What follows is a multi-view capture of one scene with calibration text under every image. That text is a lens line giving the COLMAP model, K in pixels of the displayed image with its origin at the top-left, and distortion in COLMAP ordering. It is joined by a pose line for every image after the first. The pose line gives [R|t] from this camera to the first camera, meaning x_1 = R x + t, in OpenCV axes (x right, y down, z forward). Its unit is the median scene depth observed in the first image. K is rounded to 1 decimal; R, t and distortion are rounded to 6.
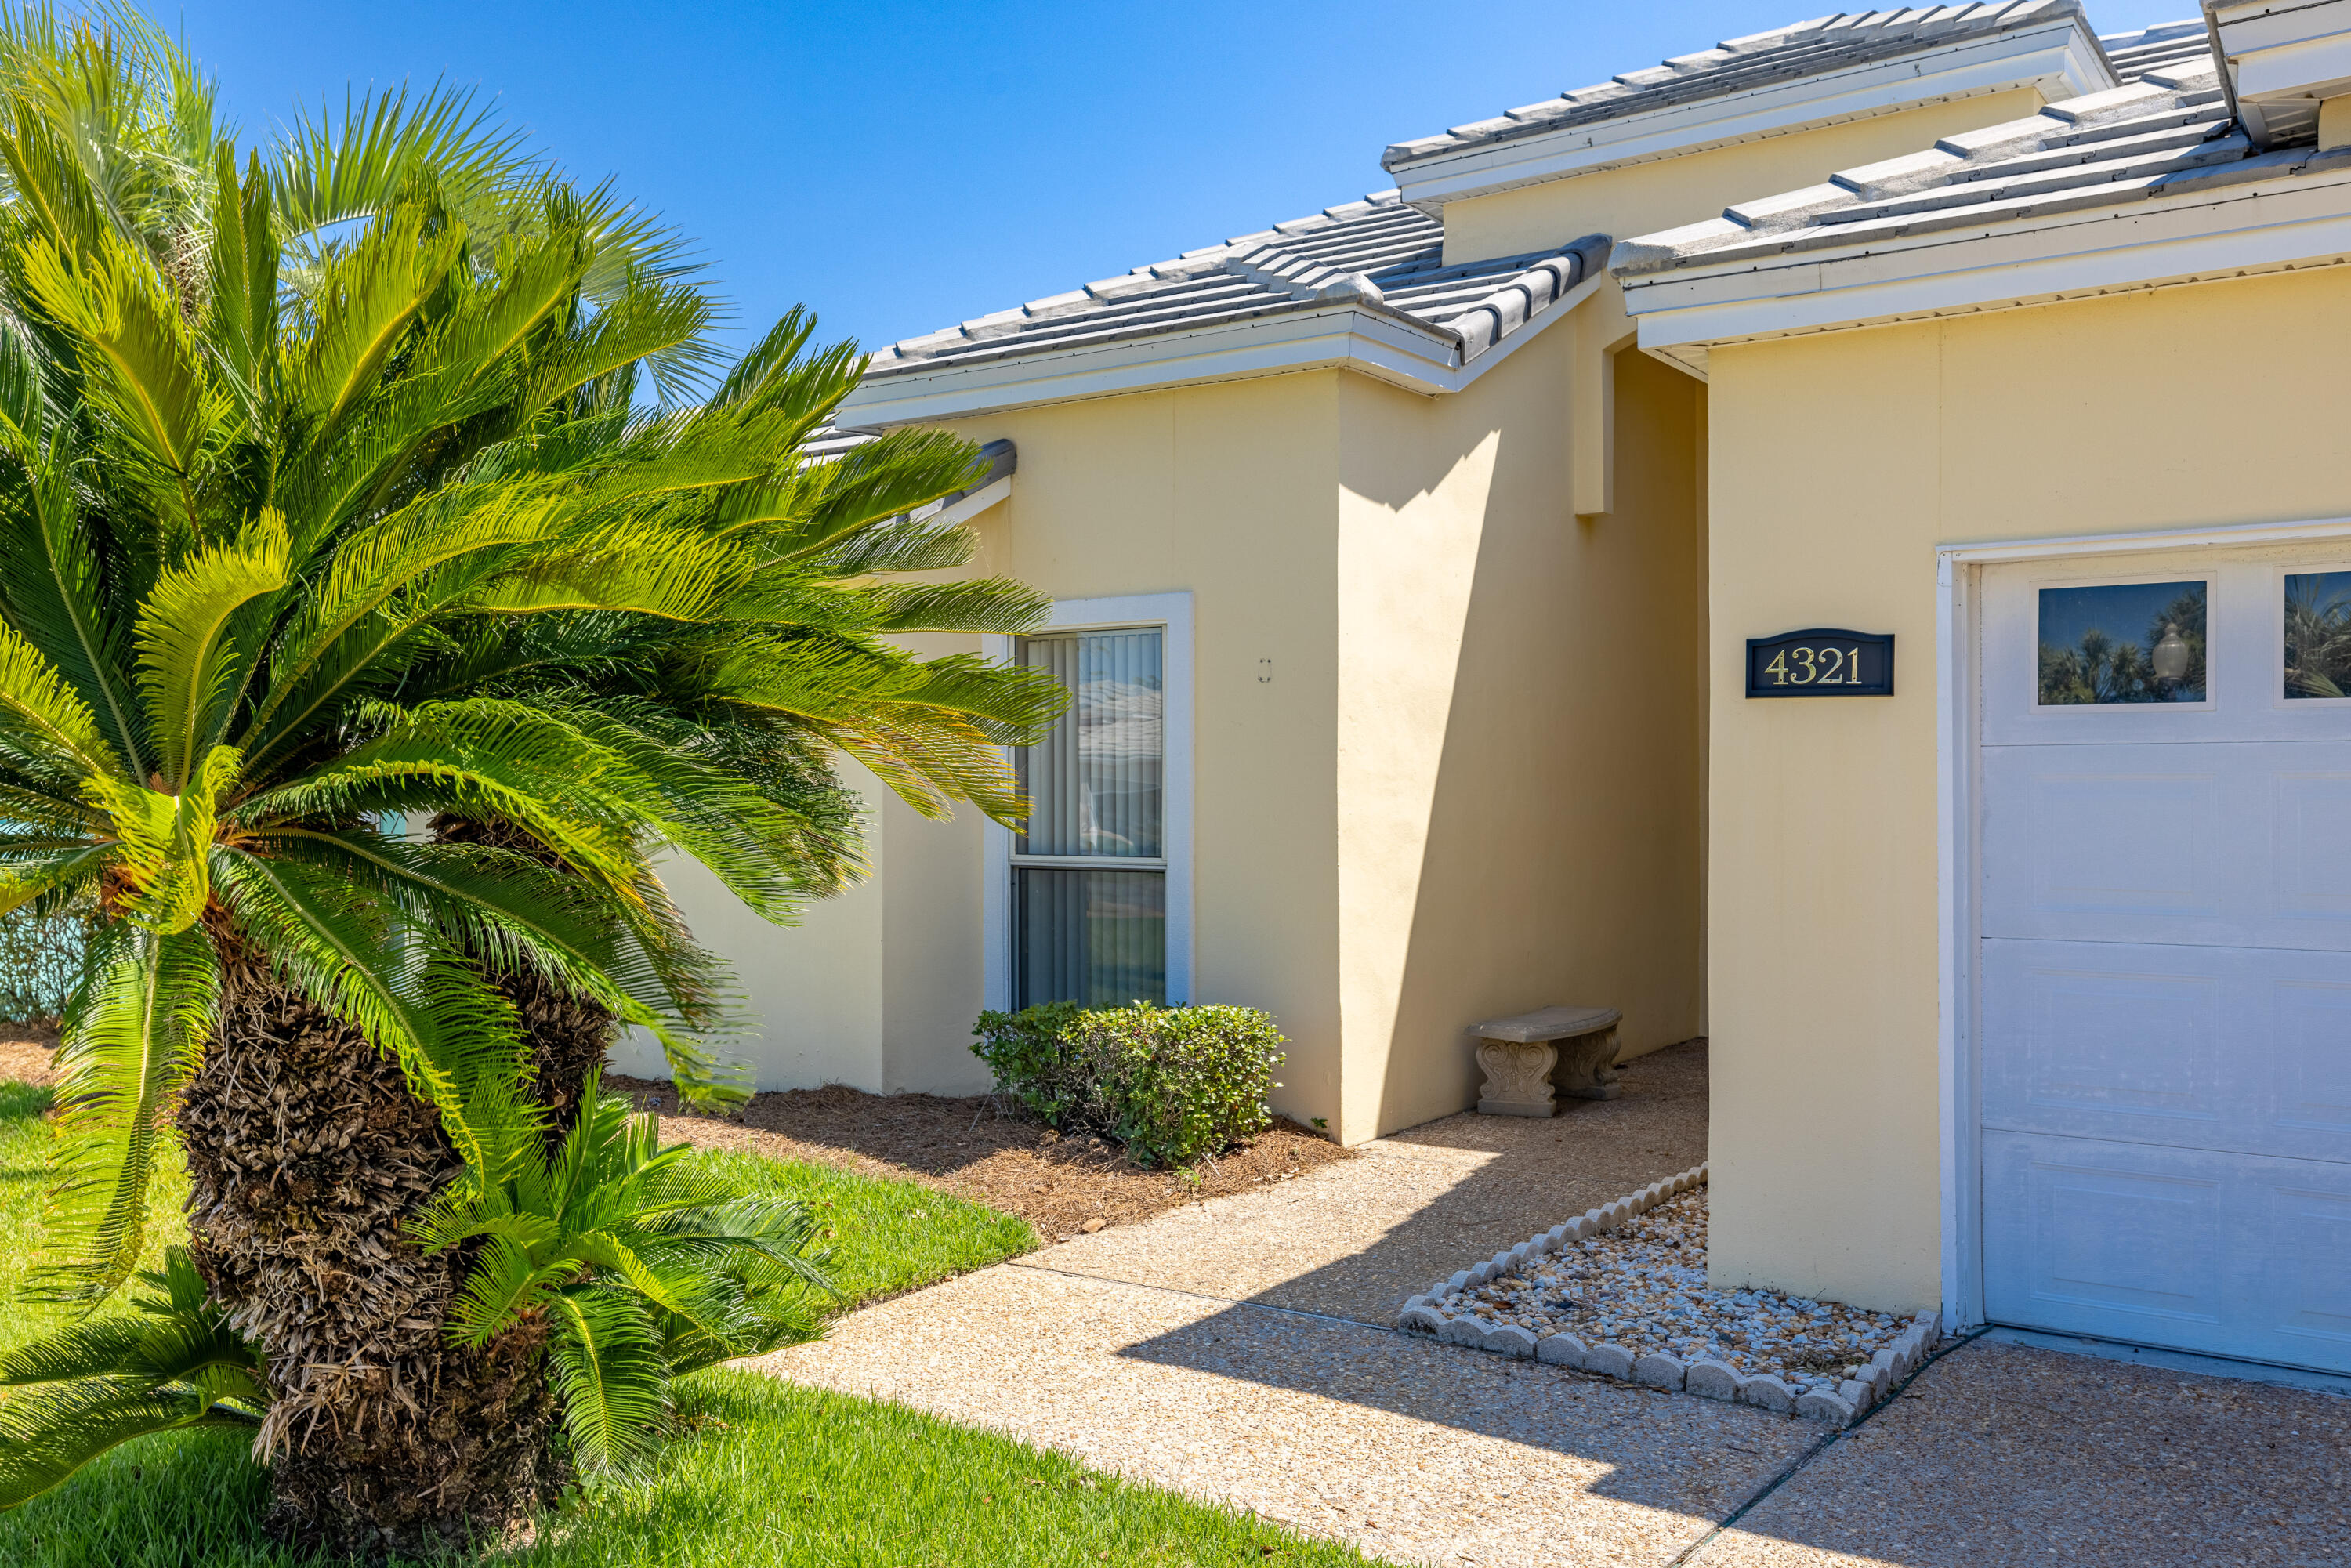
lens RADIAL K [[1967.2, 0, 1177.2], [0, 1967.2, 786.4], [0, 0, 1]] dist [-0.007764, -0.000372]
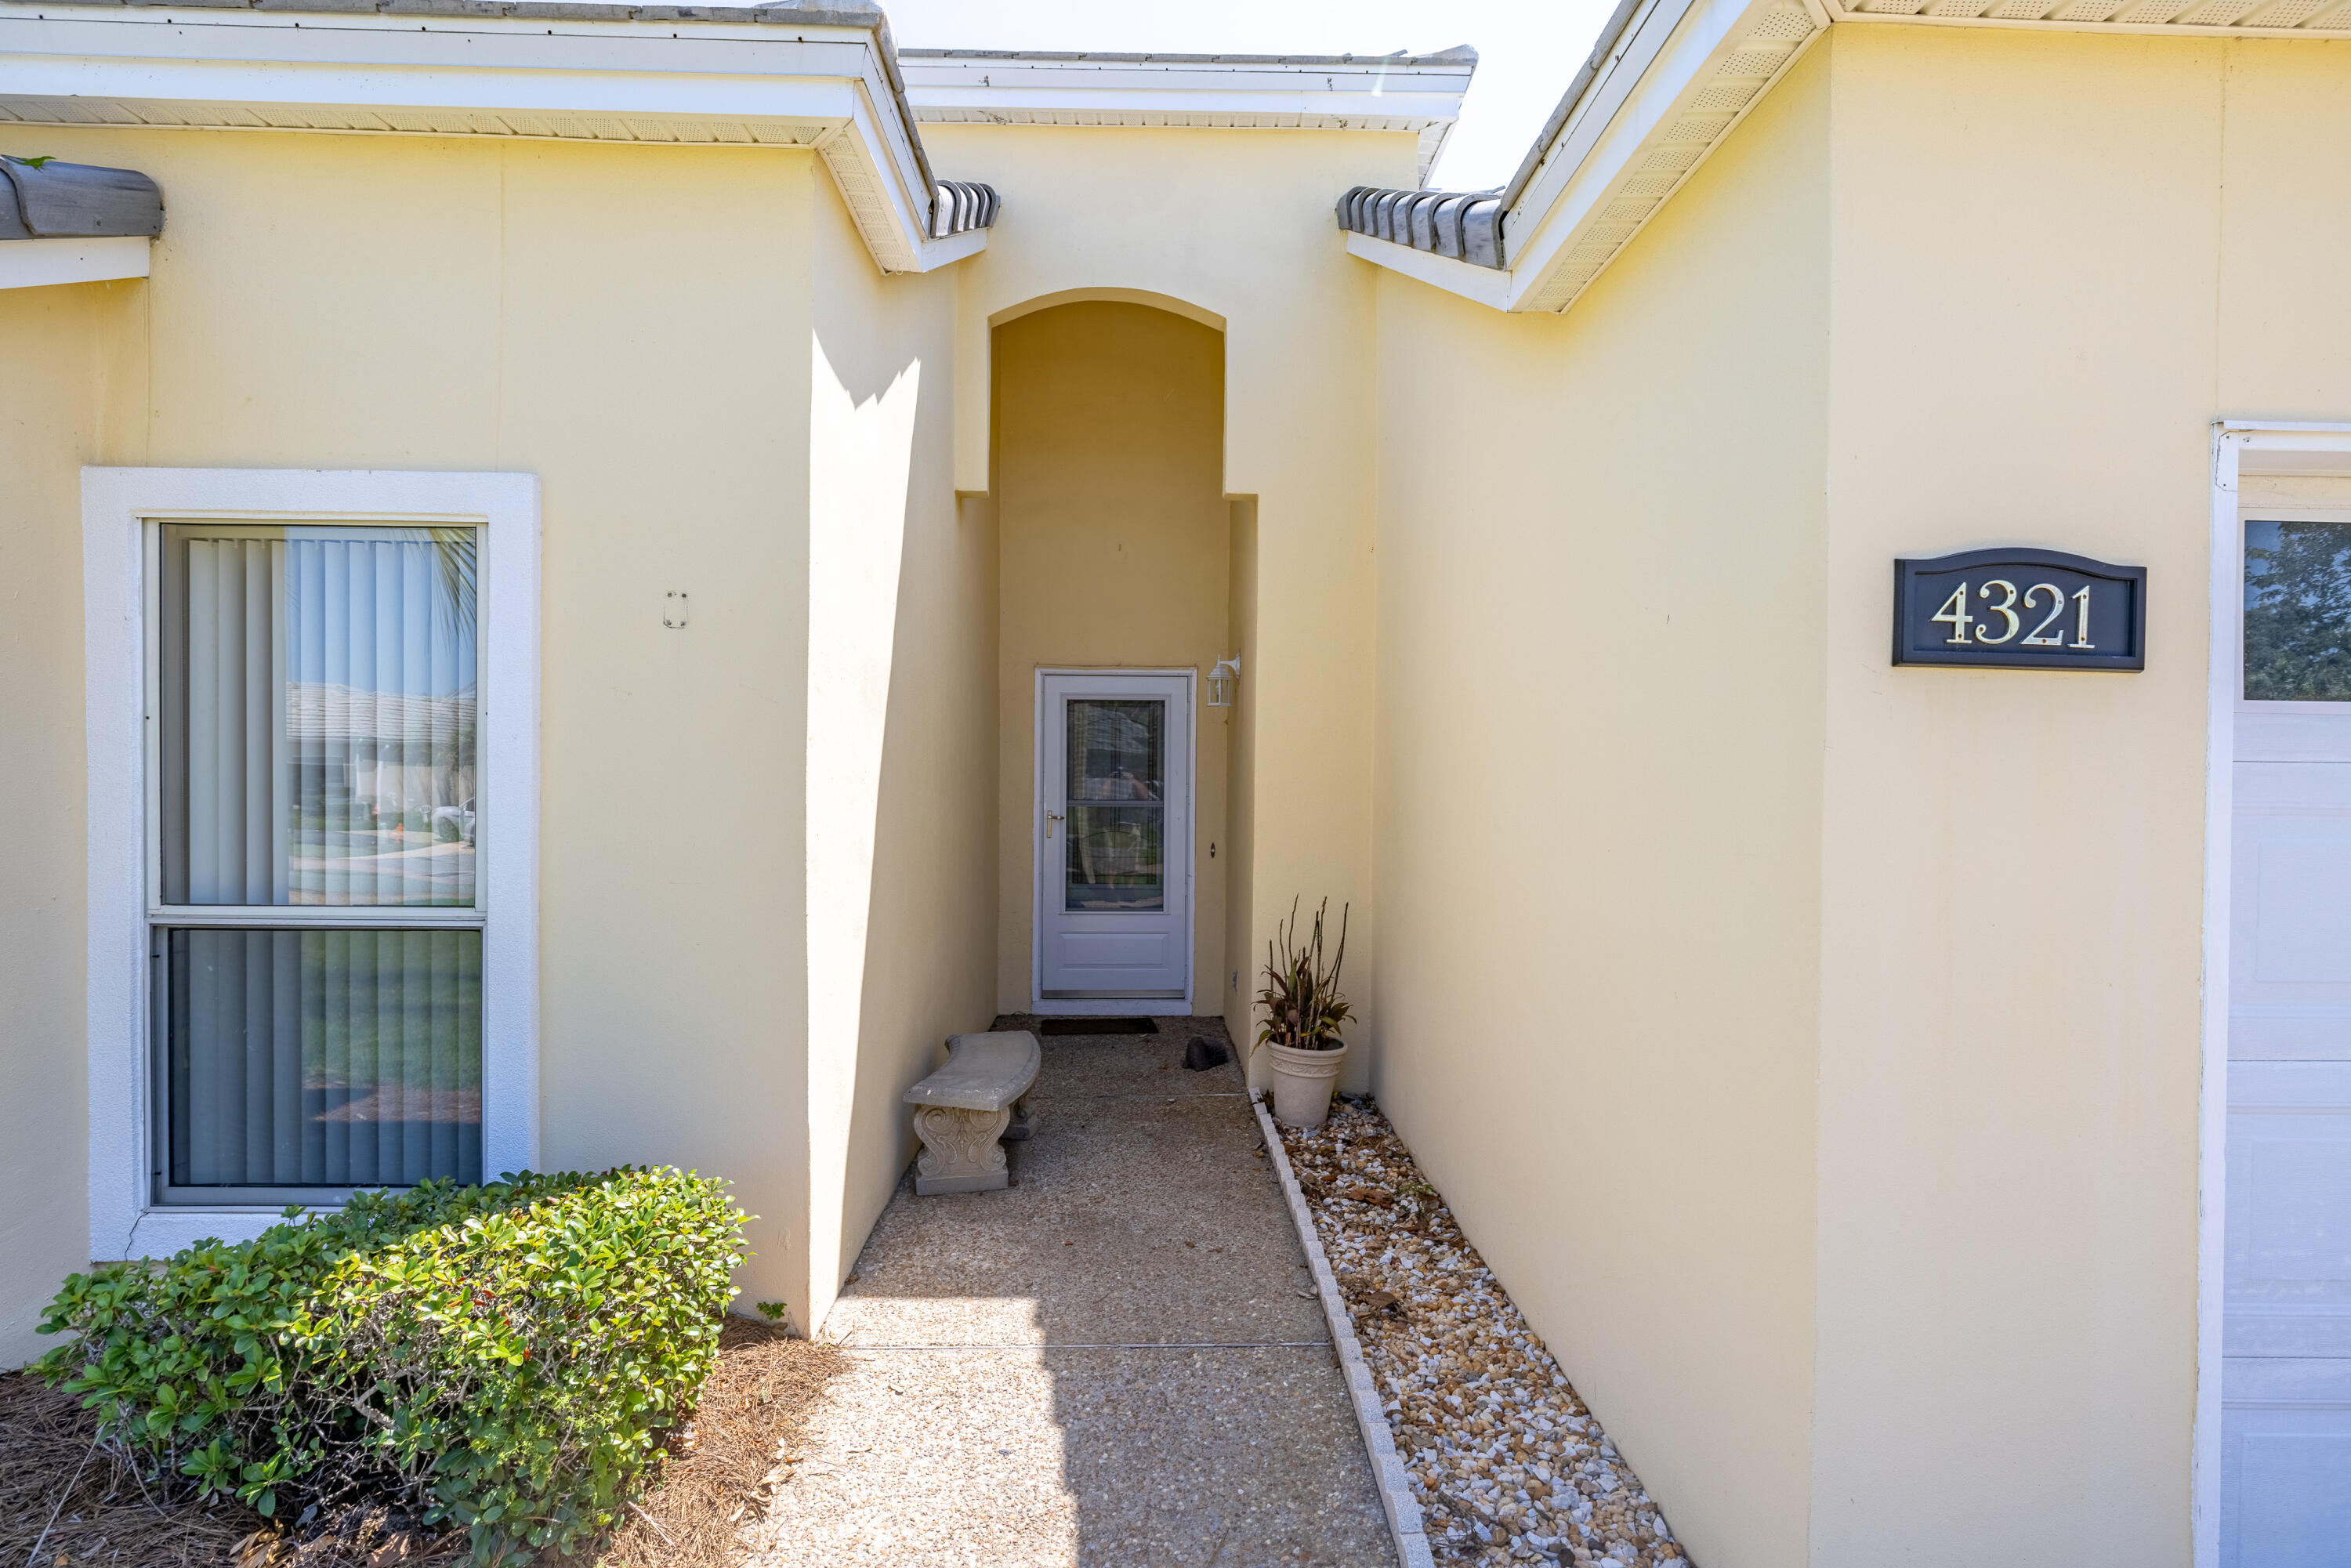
lens RADIAL K [[1167.0, 0, 1165.1], [0, 1167.0, 788.0], [0, 0, 1]] dist [-0.010575, 0.002730]
pose [[0.806799, 0.002117, 0.590823, -0.054496], [-0.012539, 0.999830, 0.013540, -0.009419], [-0.590693, -0.018332, 0.806688, 0.662210]]
